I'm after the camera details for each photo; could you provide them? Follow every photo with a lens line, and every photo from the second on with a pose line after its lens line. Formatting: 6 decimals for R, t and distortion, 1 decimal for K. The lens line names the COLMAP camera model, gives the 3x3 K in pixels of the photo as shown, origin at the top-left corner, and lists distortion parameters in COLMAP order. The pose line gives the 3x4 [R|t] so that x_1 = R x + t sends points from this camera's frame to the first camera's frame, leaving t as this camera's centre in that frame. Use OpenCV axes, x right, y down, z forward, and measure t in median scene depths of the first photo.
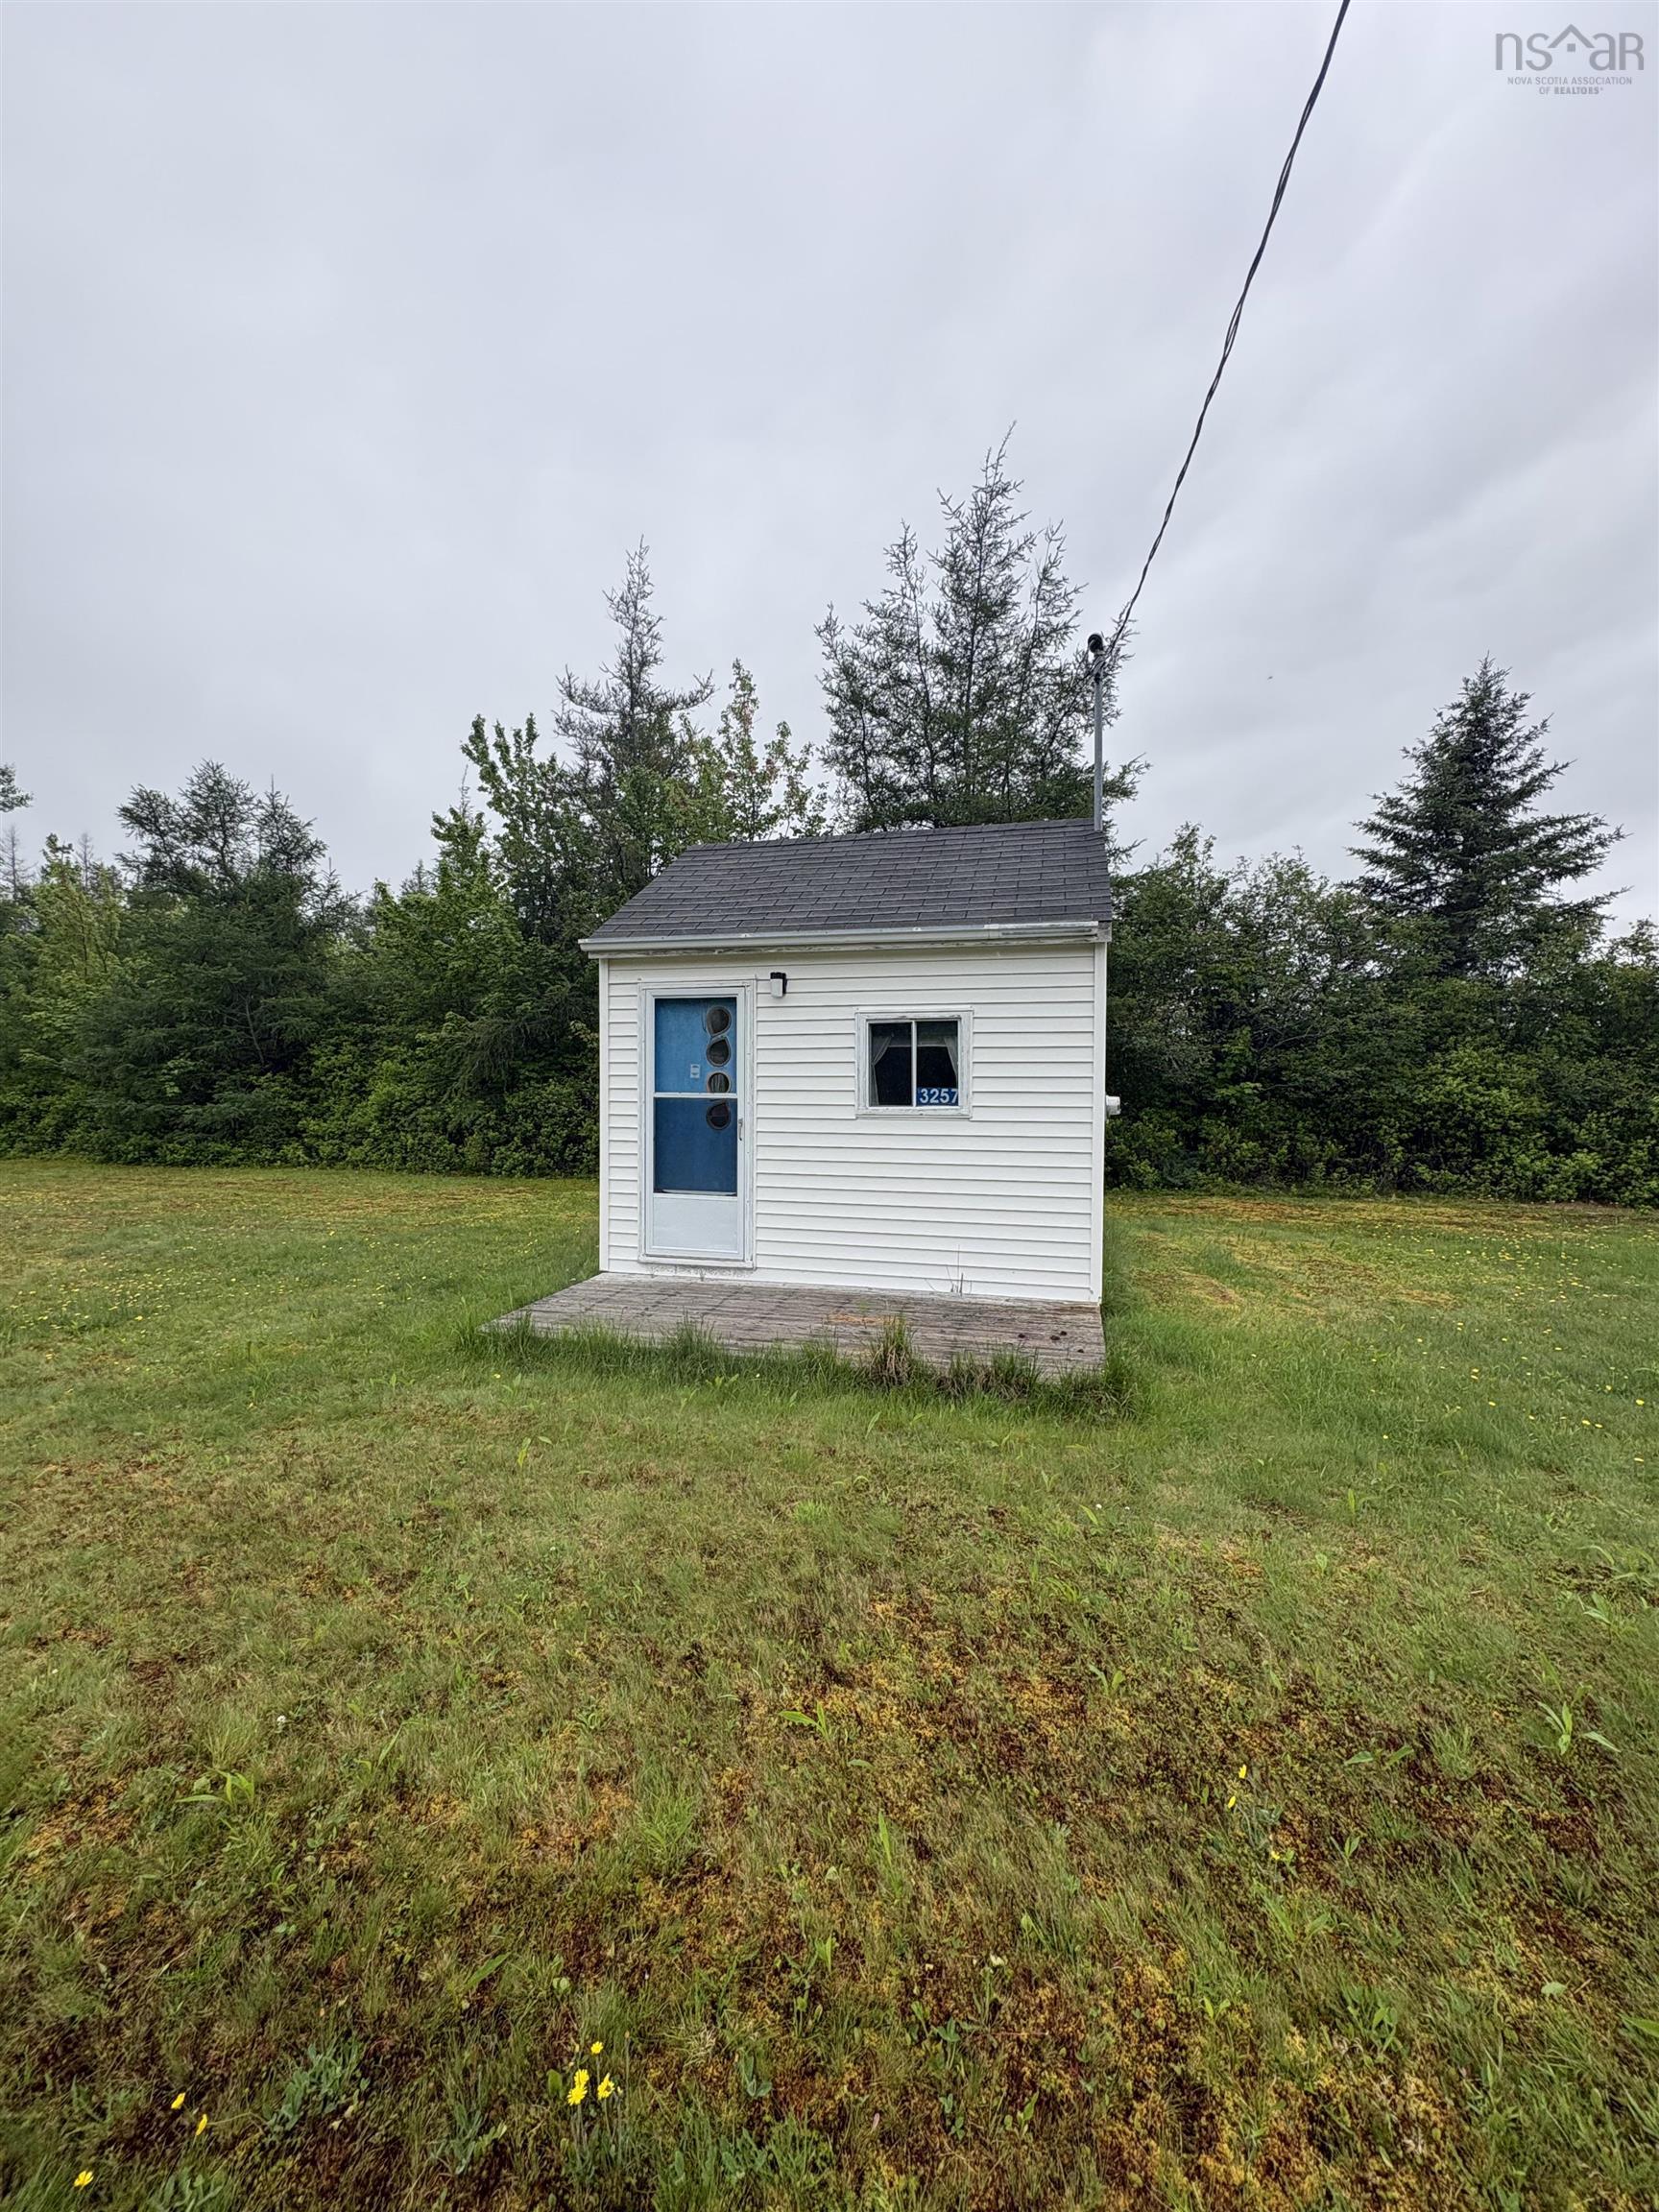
lens RADIAL K [[886.1, 0, 829.5], [0, 886.1, 1106.0], [0, 0, 1]] dist [0.002591, 0.000249]
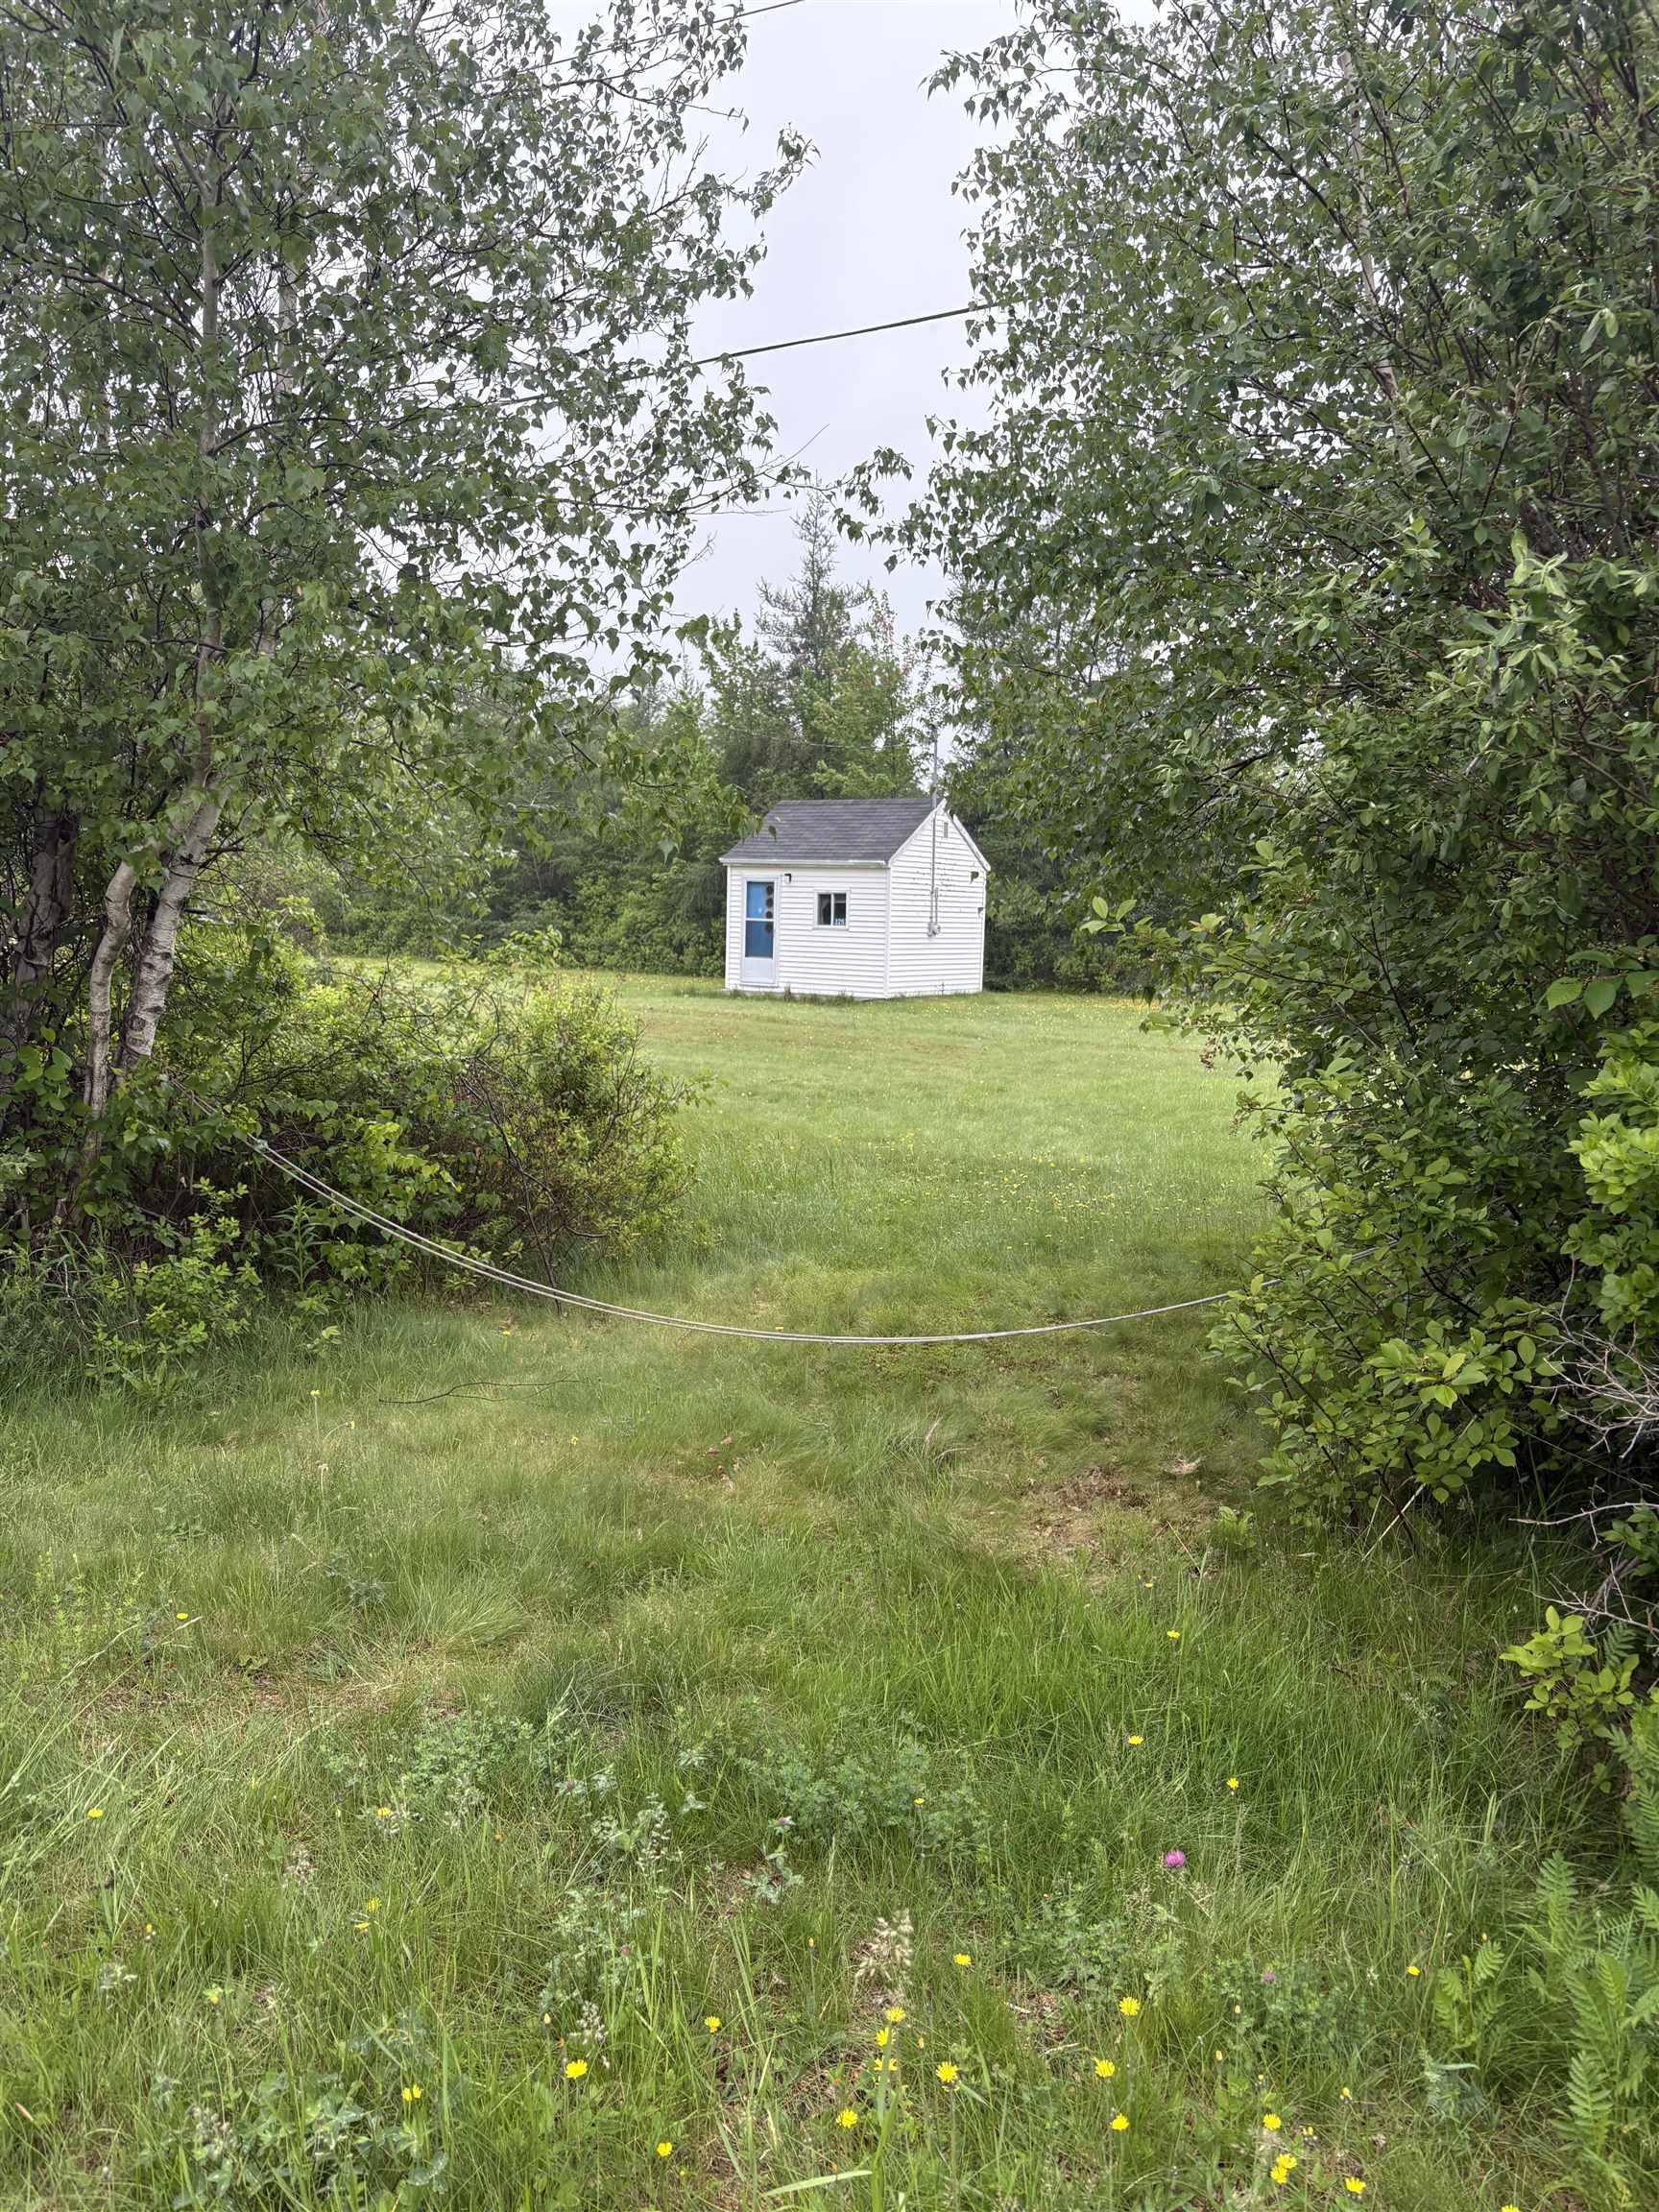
lens RADIAL K [[1675.5, 0, 829.5], [0, 1675.5, 1106.0], [0, 0, 1]] dist [0.117048, 0.000306]
pose [[0.950411, 0.053323, -0.306391, 0.559807], [-0.024995, 0.995101, 0.095651, 0.019810], [0.309990, -0.083250, 0.947088, -1.292358]]
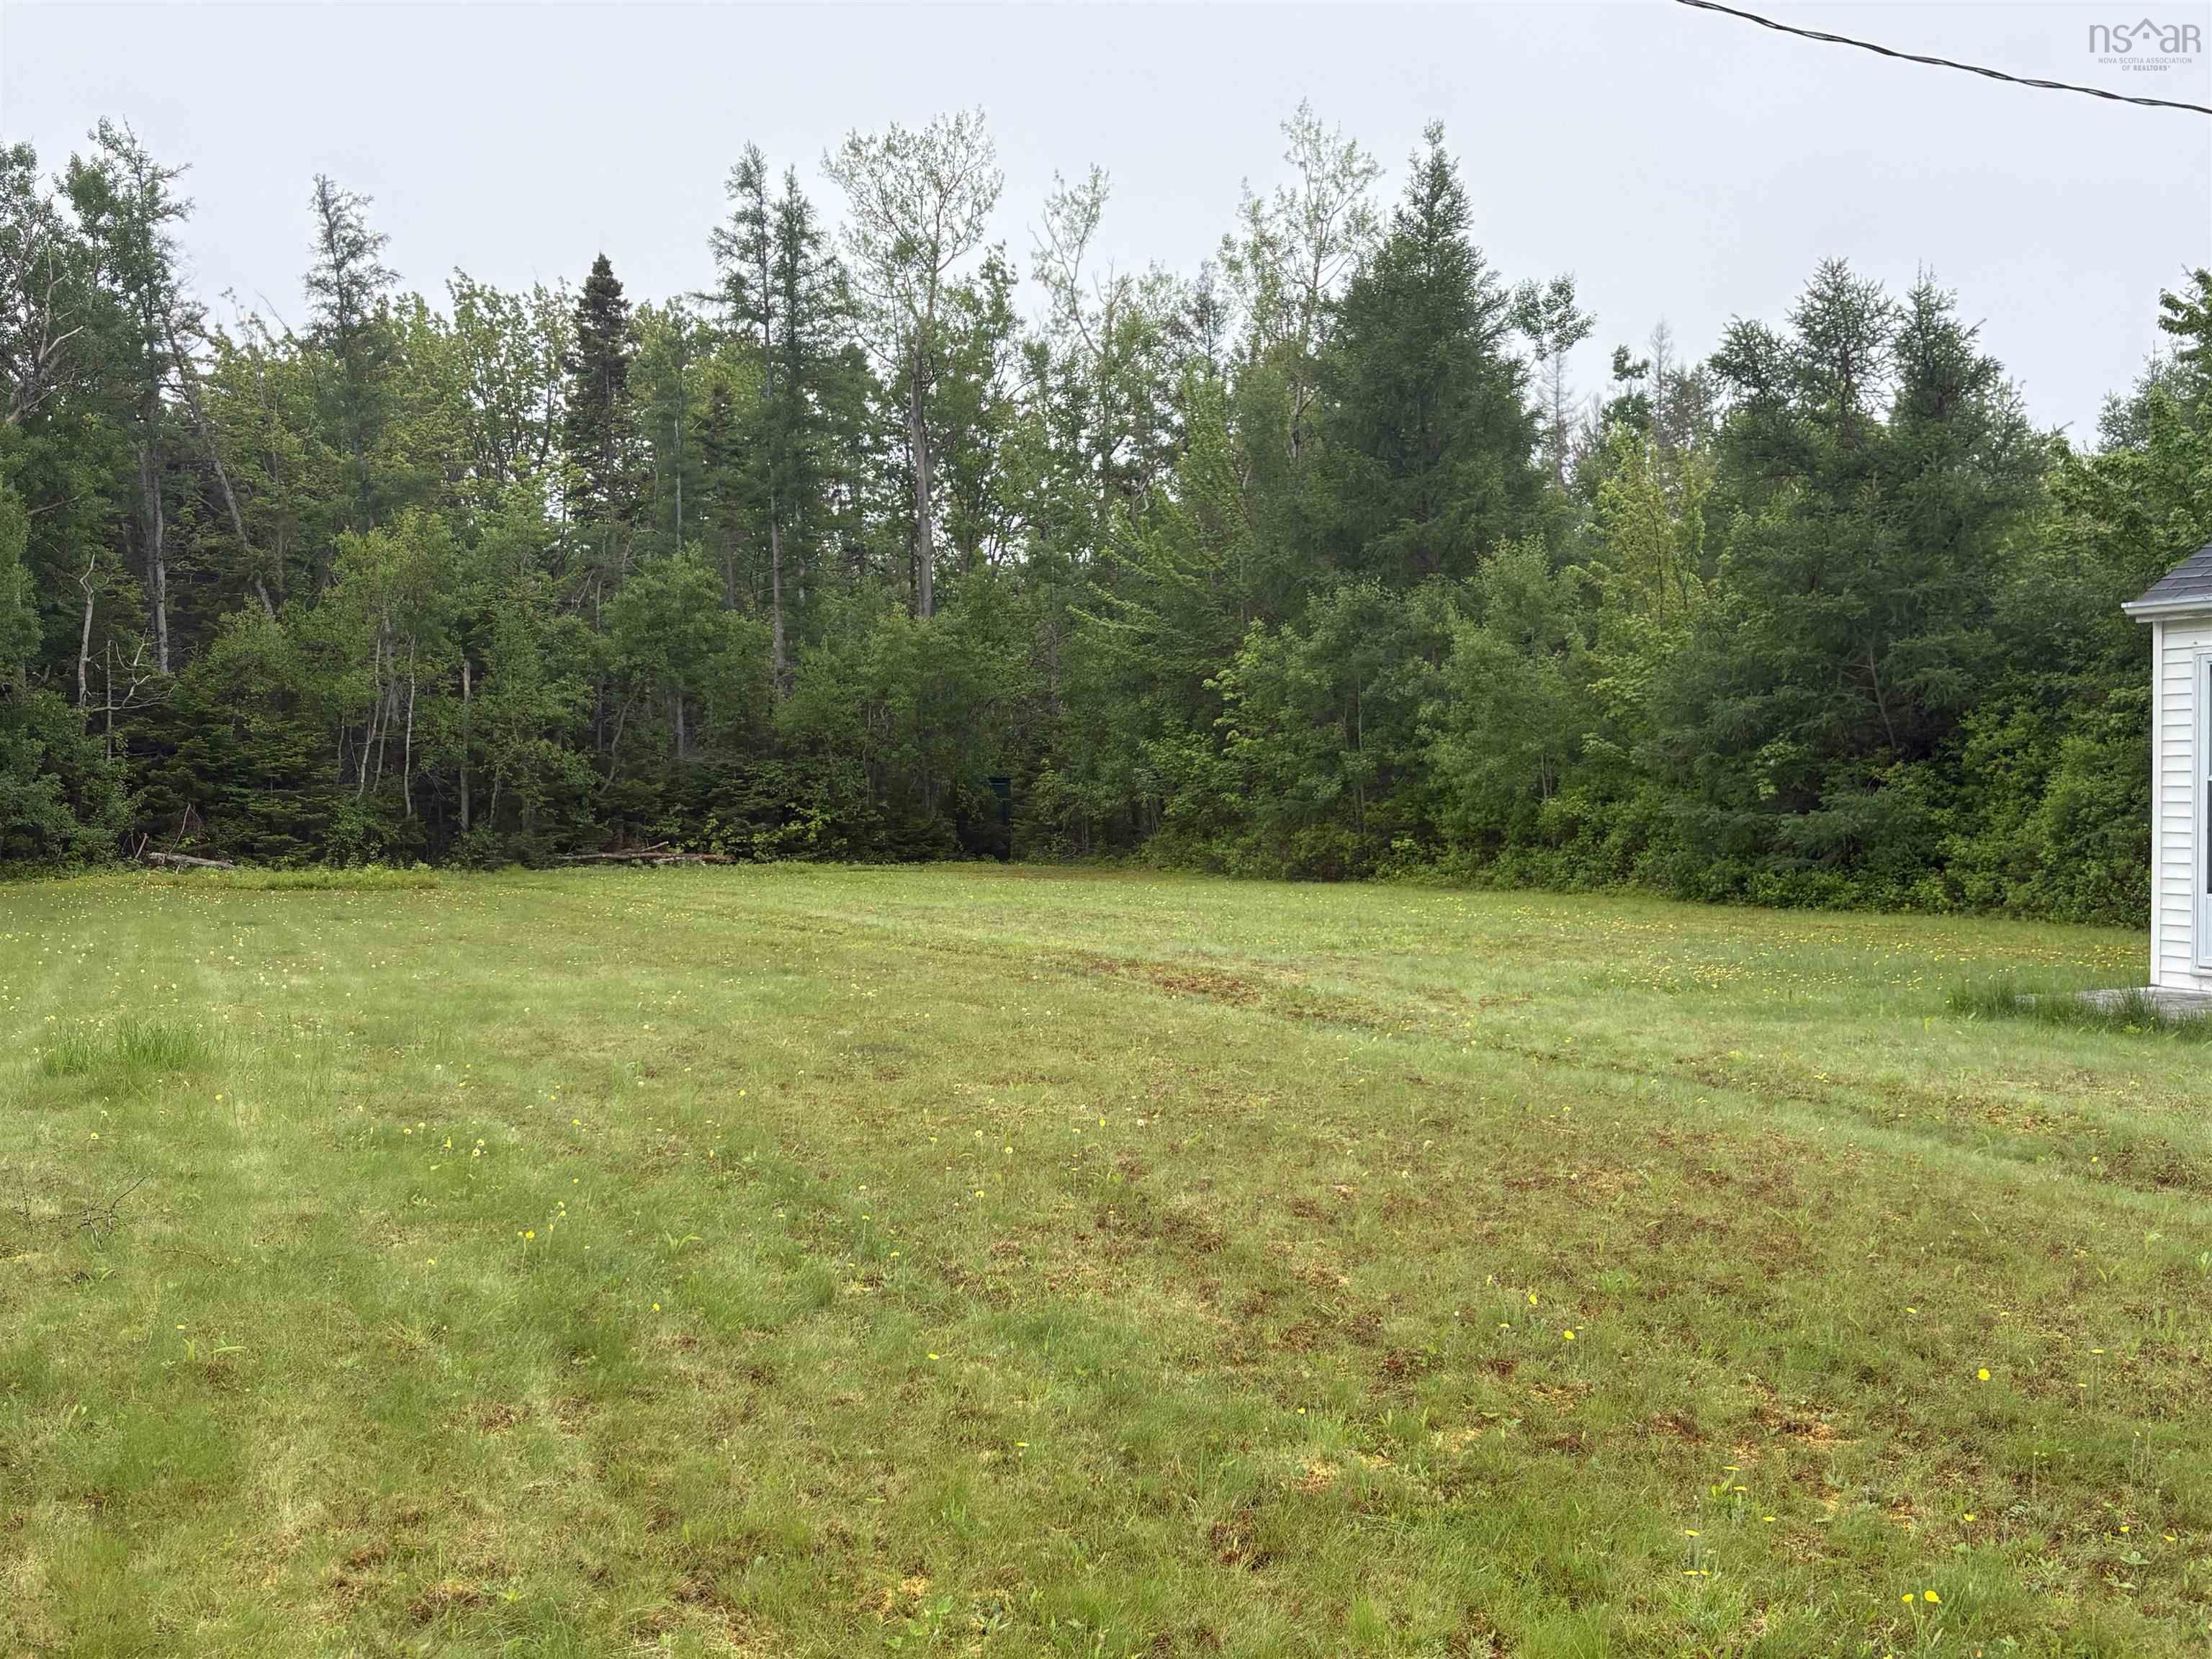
lens RADIAL K [[2401.0, 0, 1105.8], [0, 2401.0, 857.3], [0, 0, 1]] dist [0.122597, -0.361212]
pose [[0.609443, 0.014751, -0.792693, 0.364542], [-0.011911, 0.999884, 0.009449, 0.019638], [0.792740, 0.003682, 0.609548, -0.457845]]
